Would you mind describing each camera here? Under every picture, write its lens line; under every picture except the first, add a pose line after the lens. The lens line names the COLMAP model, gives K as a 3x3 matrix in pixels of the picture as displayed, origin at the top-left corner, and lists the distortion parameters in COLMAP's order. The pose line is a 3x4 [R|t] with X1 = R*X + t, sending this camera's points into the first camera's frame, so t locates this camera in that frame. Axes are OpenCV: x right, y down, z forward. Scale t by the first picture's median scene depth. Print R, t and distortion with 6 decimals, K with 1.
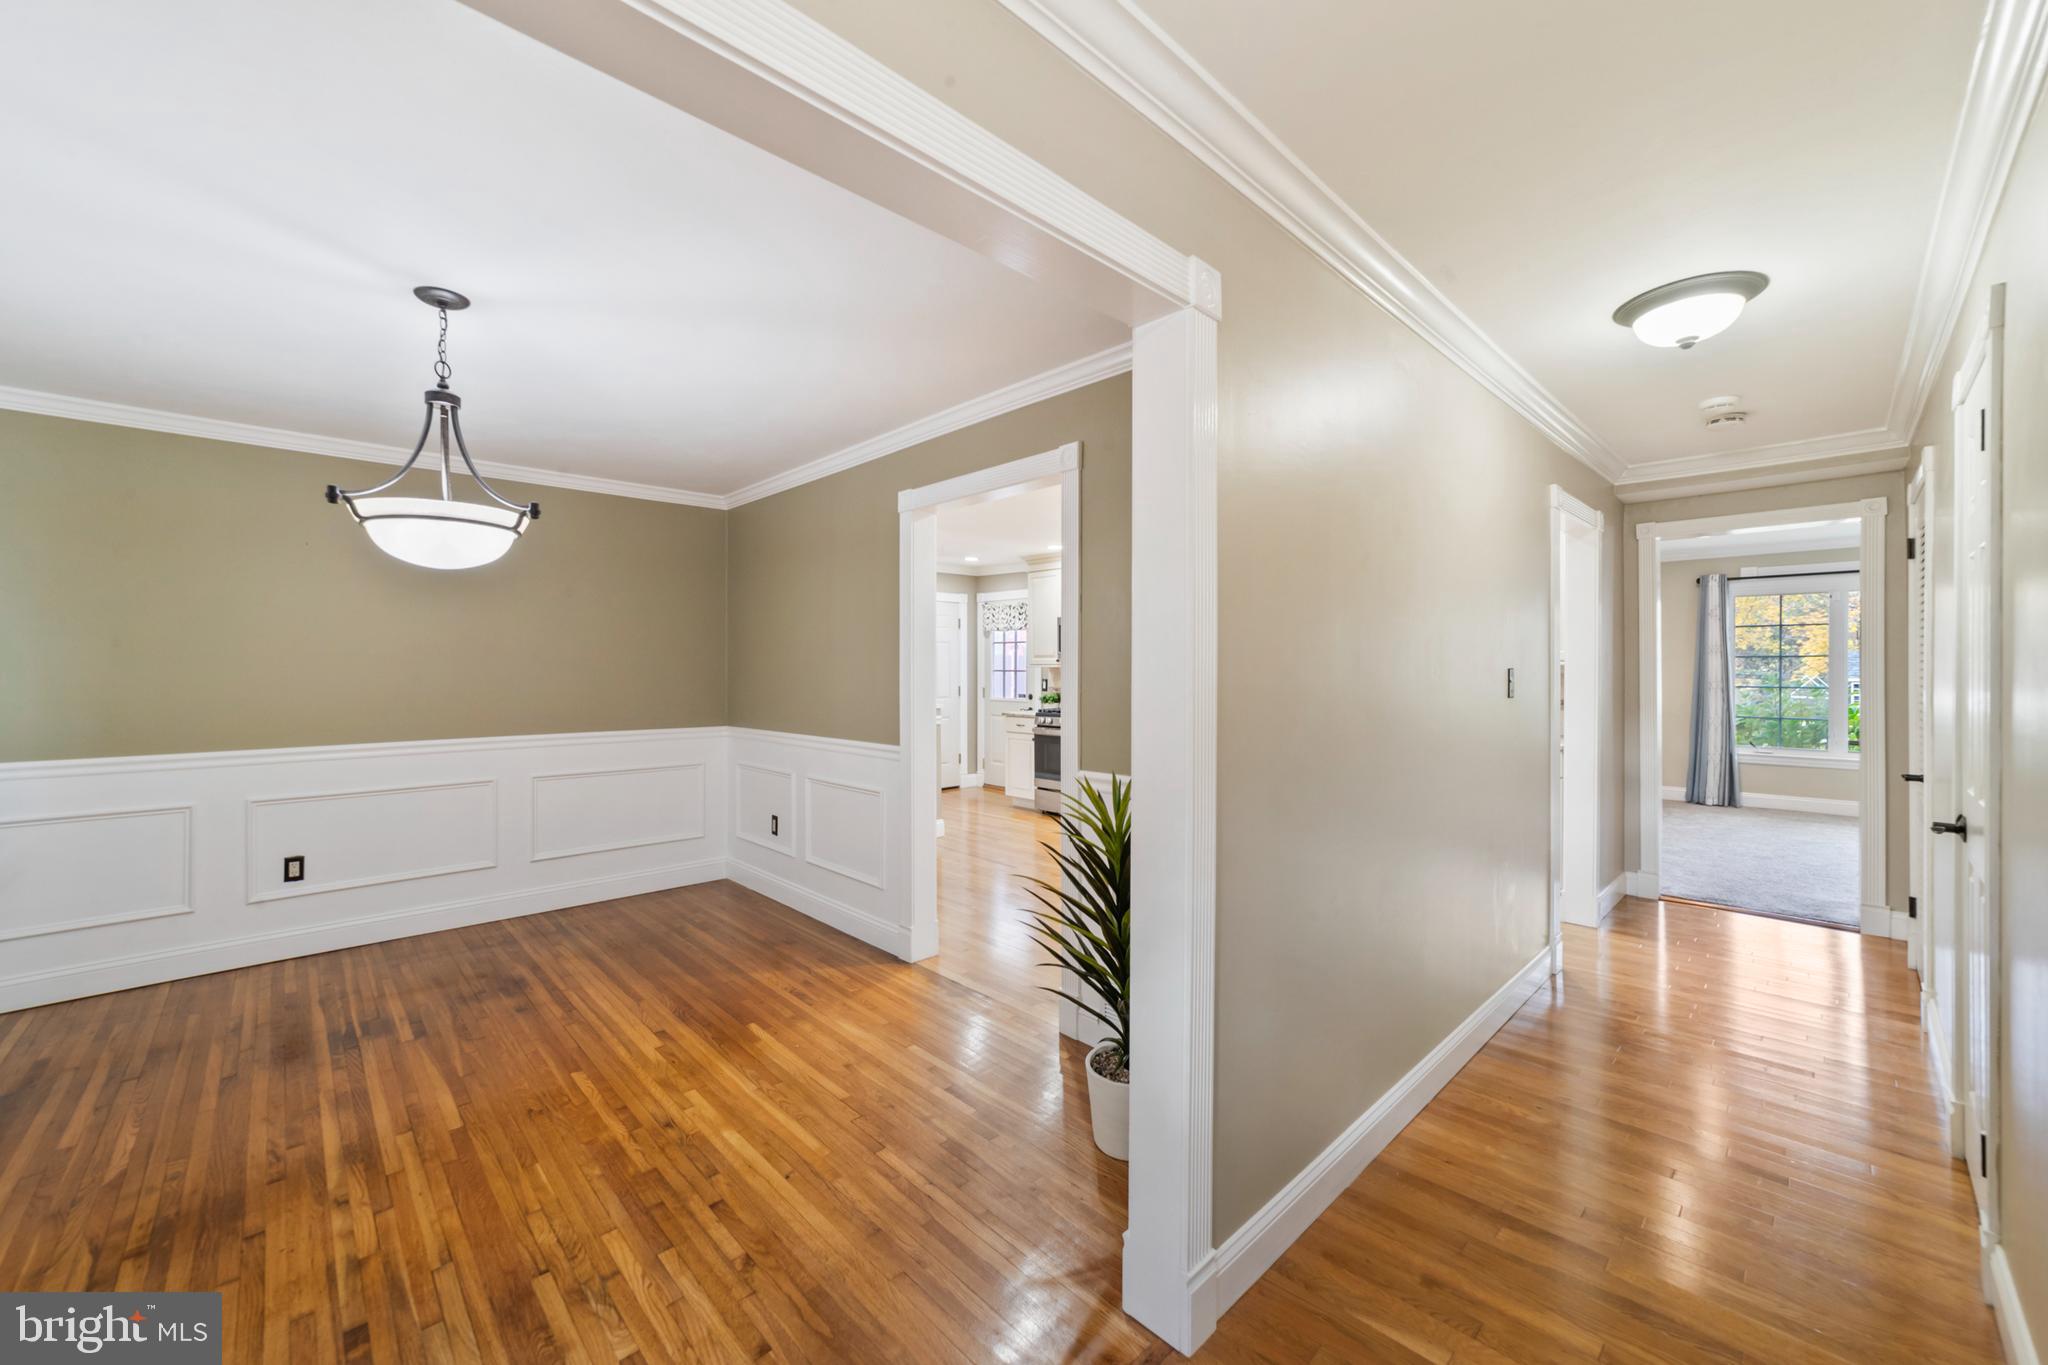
lens RADIAL K [[788.3, 0, 1024.0], [0, 788.3, 682.5], [0, 0, 1]] dist [-0.004524, 0.000108]
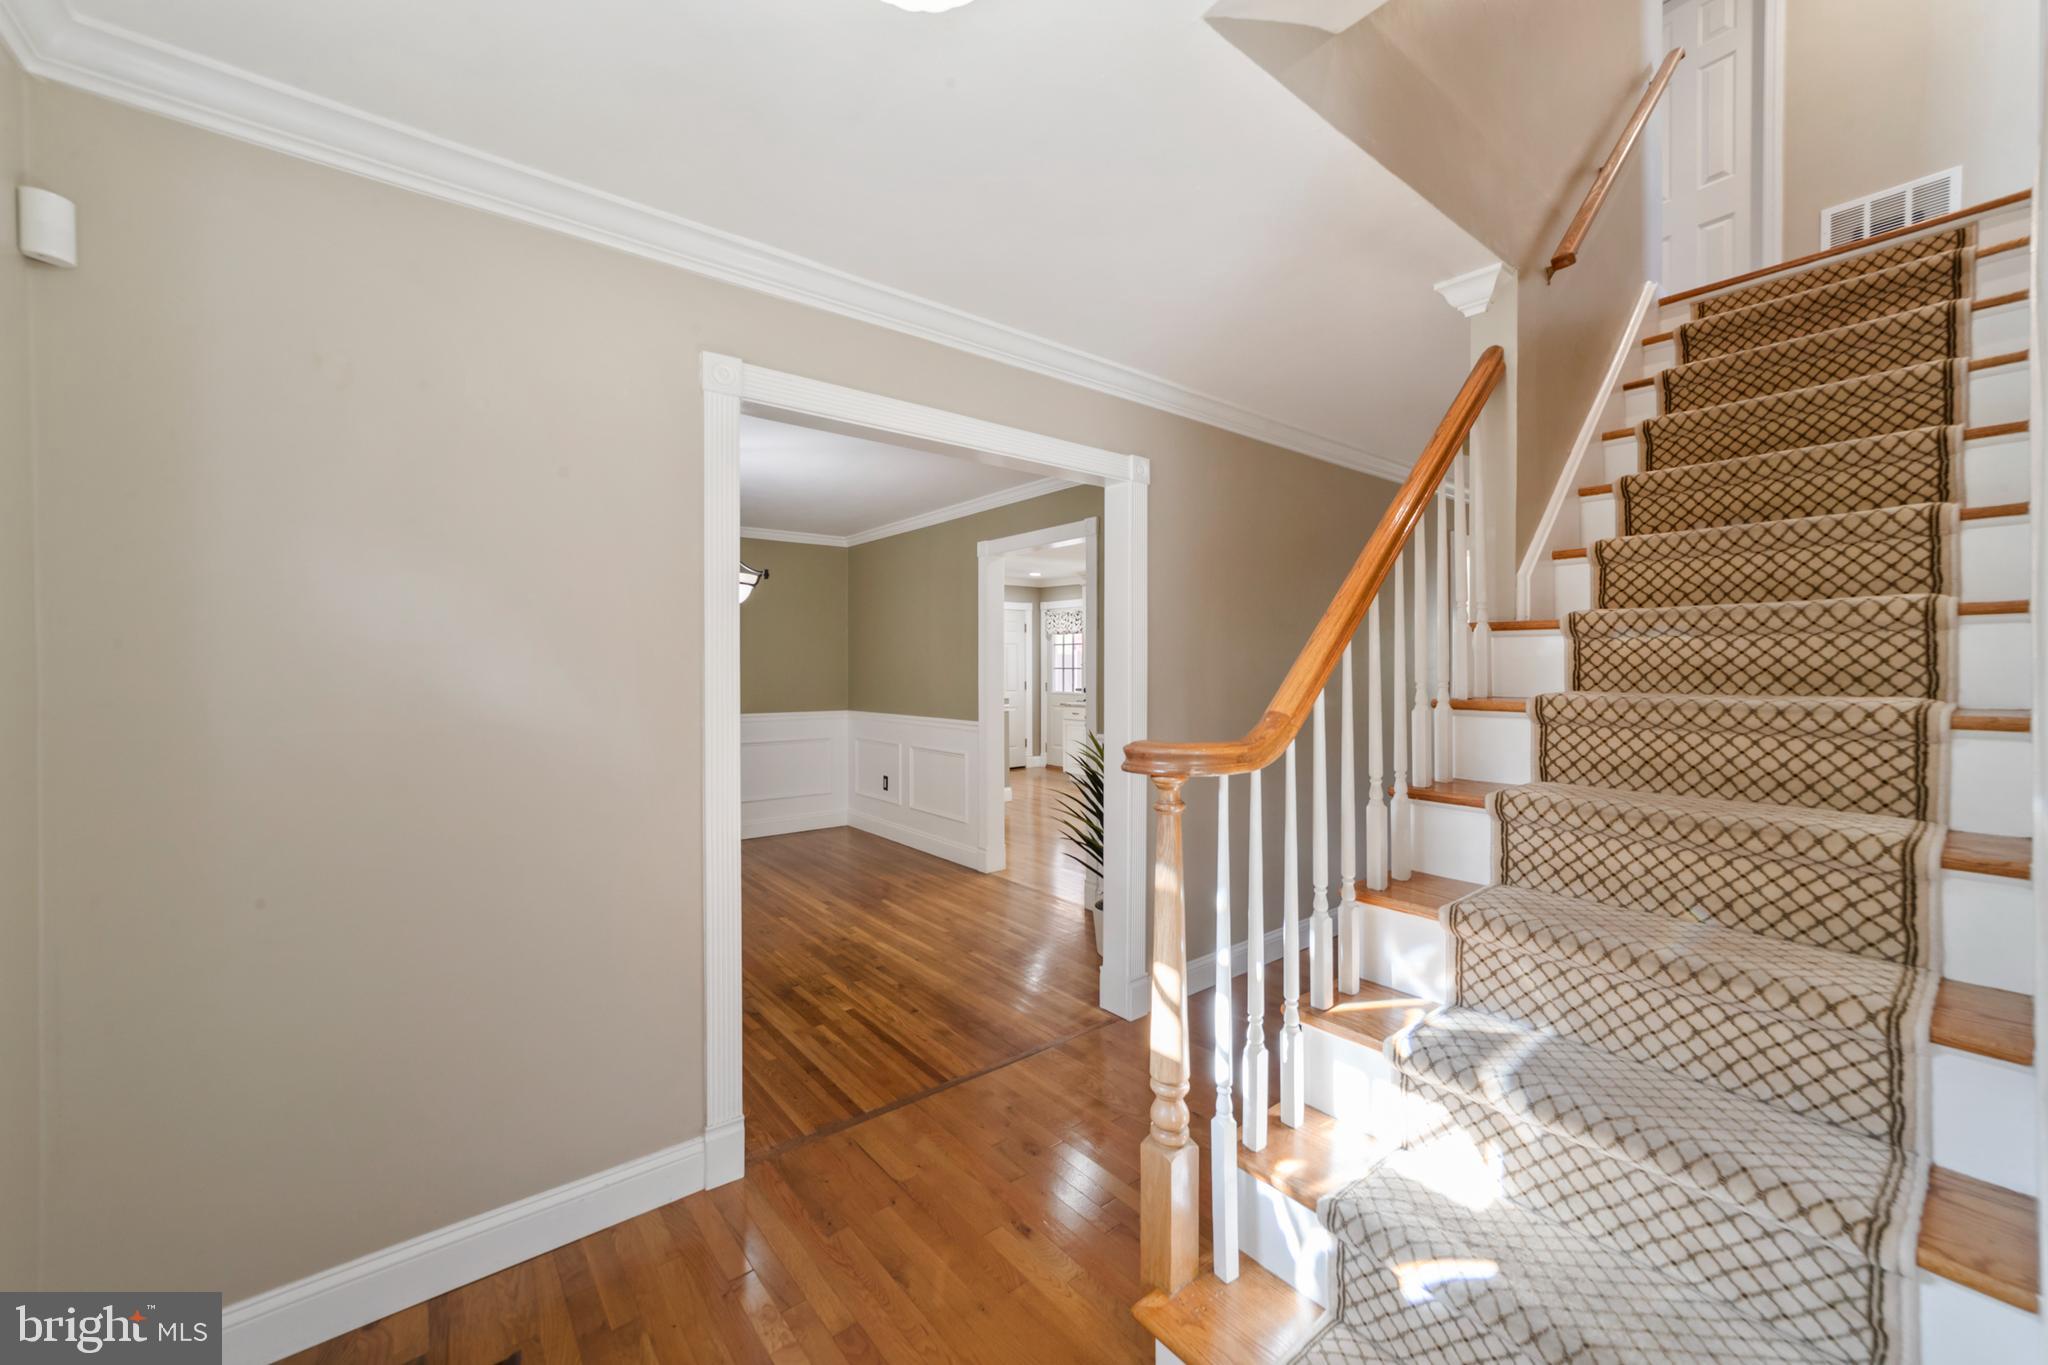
lens RADIAL K [[788.3, 0, 1024.0], [0, 788.3, 682.5], [0, 0, 1]] dist [-0.004524, 0.000108]
pose [[0.995944, 0.001559, -0.089959, 0.064675], [-0.001254, 0.999993, 0.003453, 0.006715], [0.089963, -0.003326, 0.995940, -0.510282]]
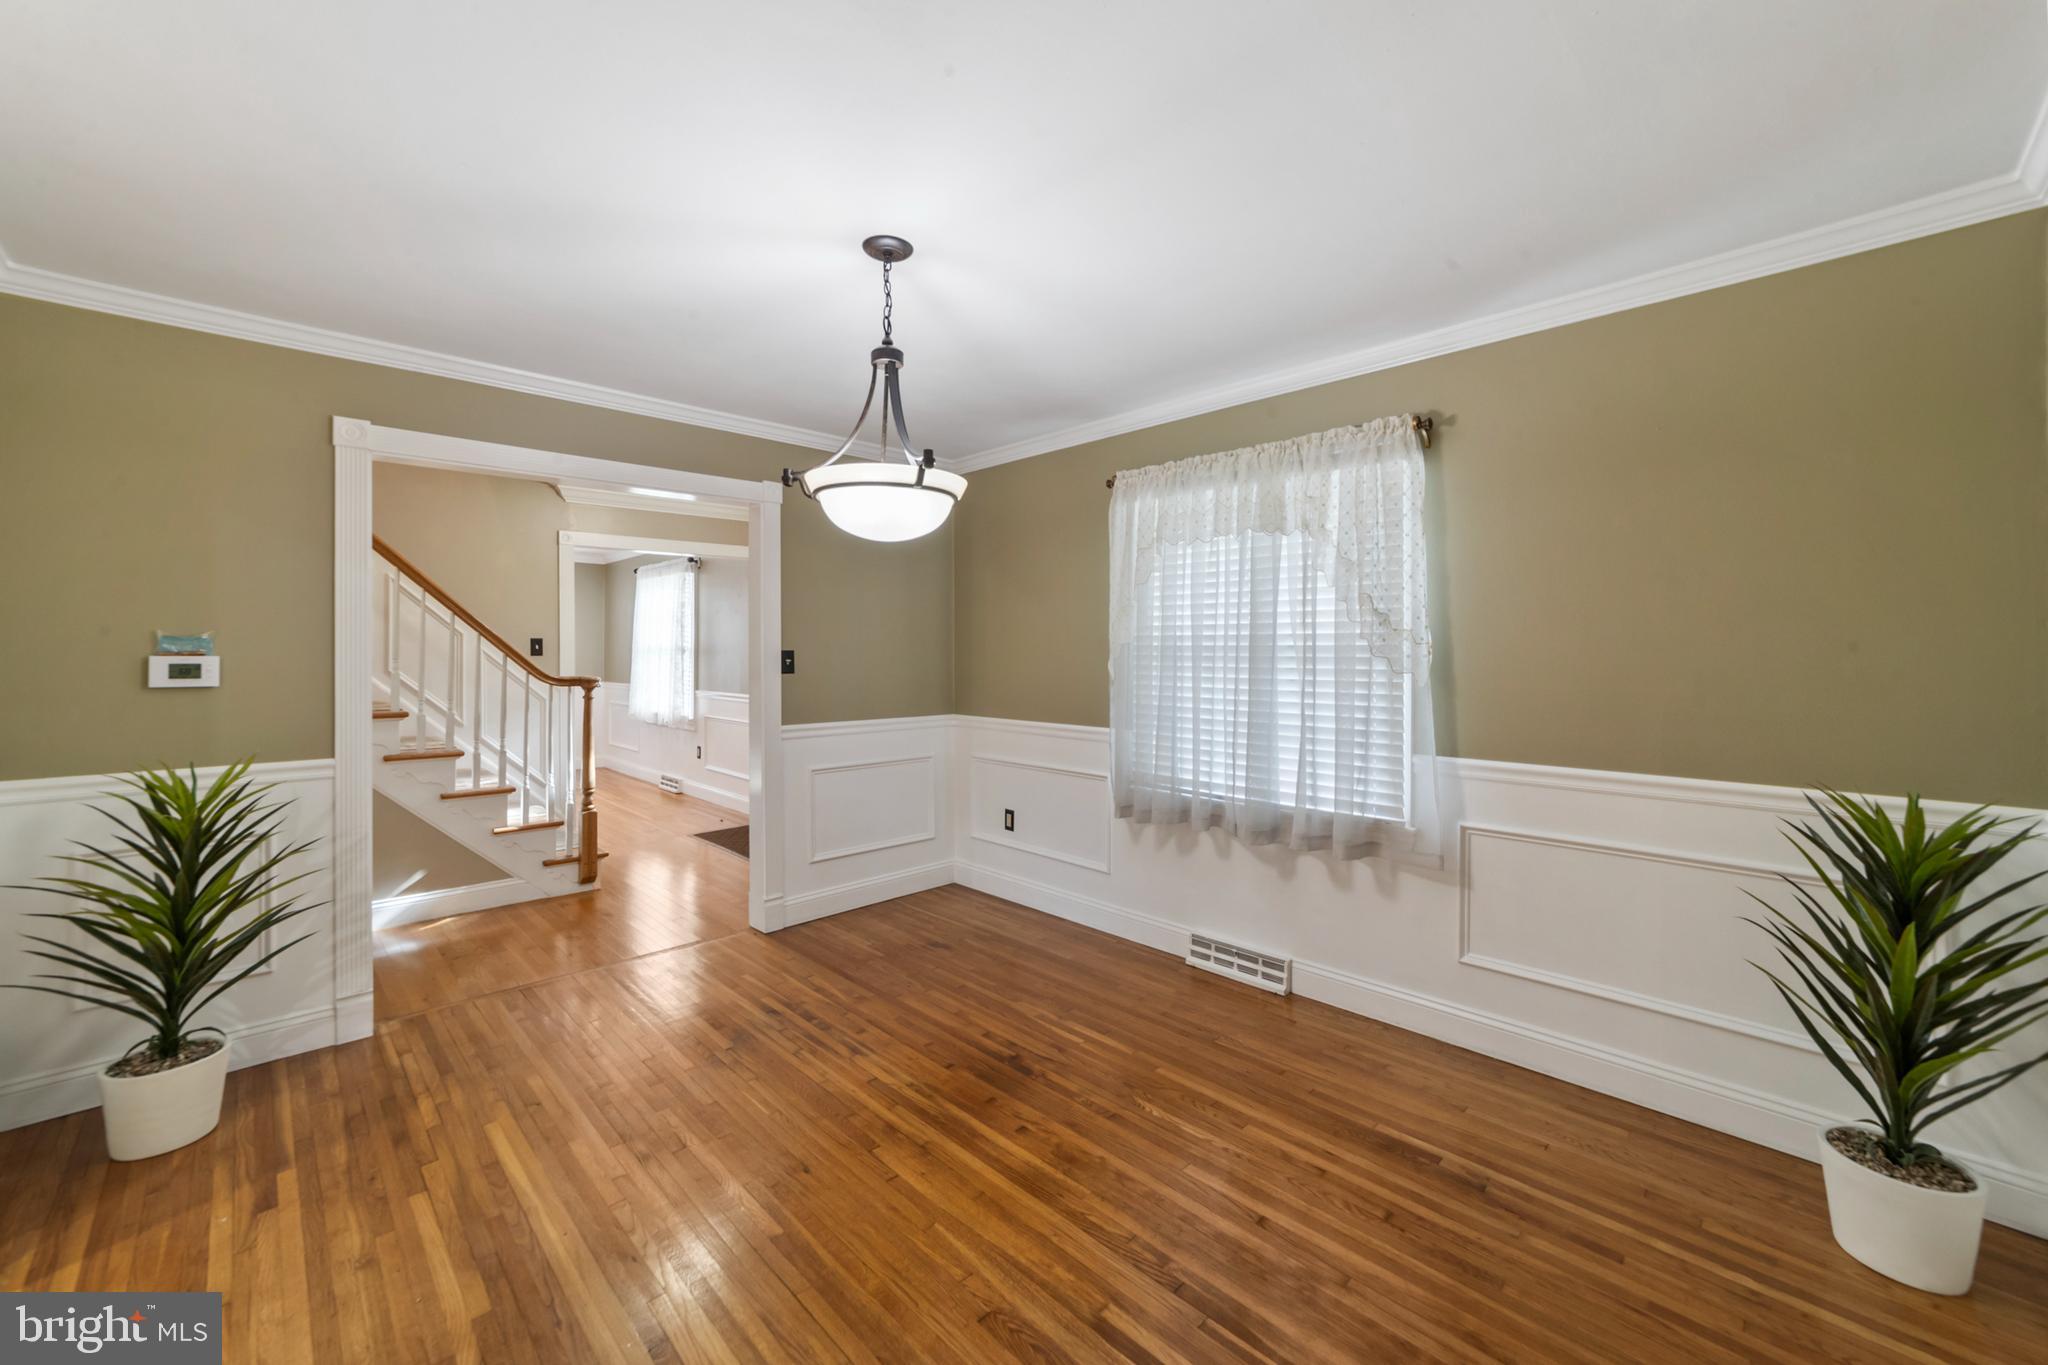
lens RADIAL K [[792.7, 0, 1024.0], [0, 792.7, 670.0], [0, 0, 1]] dist [-0.006415, 0.000017]
pose [[-0.999925, -0.003163, -0.011857, -0.700080], [-0.003441, 0.999718, 0.023484, -0.014081], [0.011780, 0.023523, -0.999654, 1.518500]]
